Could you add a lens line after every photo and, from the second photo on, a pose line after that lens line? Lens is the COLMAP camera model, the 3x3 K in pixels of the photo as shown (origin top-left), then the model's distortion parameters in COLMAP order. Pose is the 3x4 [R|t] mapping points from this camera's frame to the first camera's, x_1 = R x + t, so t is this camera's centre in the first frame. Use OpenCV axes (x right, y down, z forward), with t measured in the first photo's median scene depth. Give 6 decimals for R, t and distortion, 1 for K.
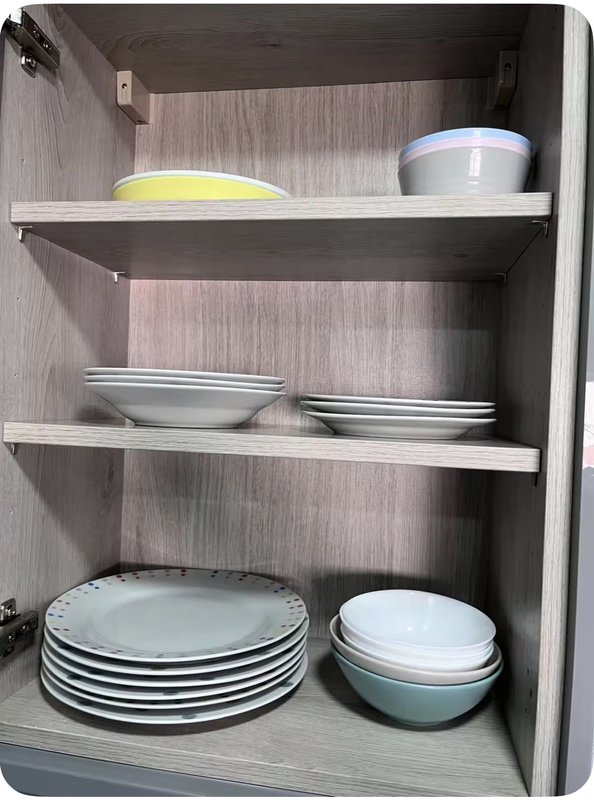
lens RADIAL K [[597.0, 0, 297.0], [0, 597.0, 400.0], [0, 0, 1]] dist [0.001521, -0.003504]
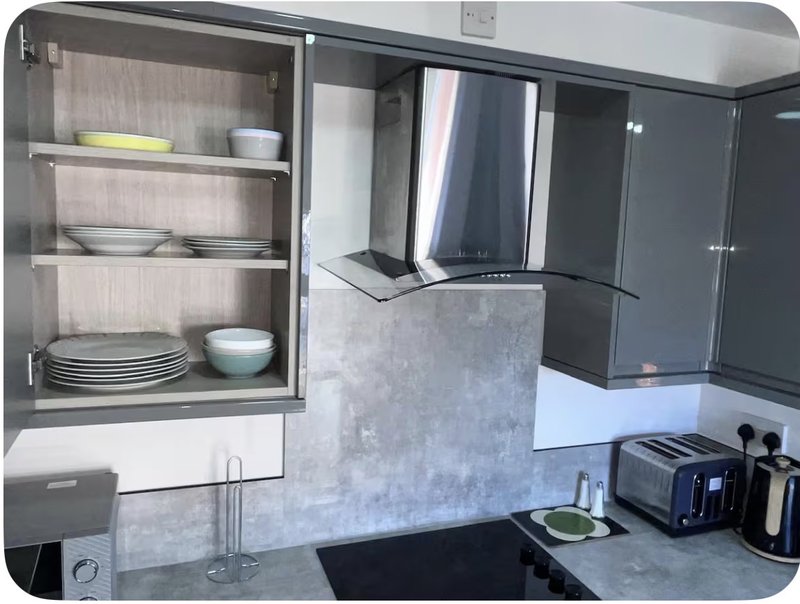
lens RADIAL K [[598.0, 0, 397.1], [0, 598.0, 303.5], [0, 0, 1]] dist [-0.000785, -0.000131]
pose [[0.872611, -0.066375, 0.483884, -0.359472], [-0.005395, 0.989352, 0.145441, -0.089305], [-0.488386, -0.129524, 0.862962, -1.202537]]
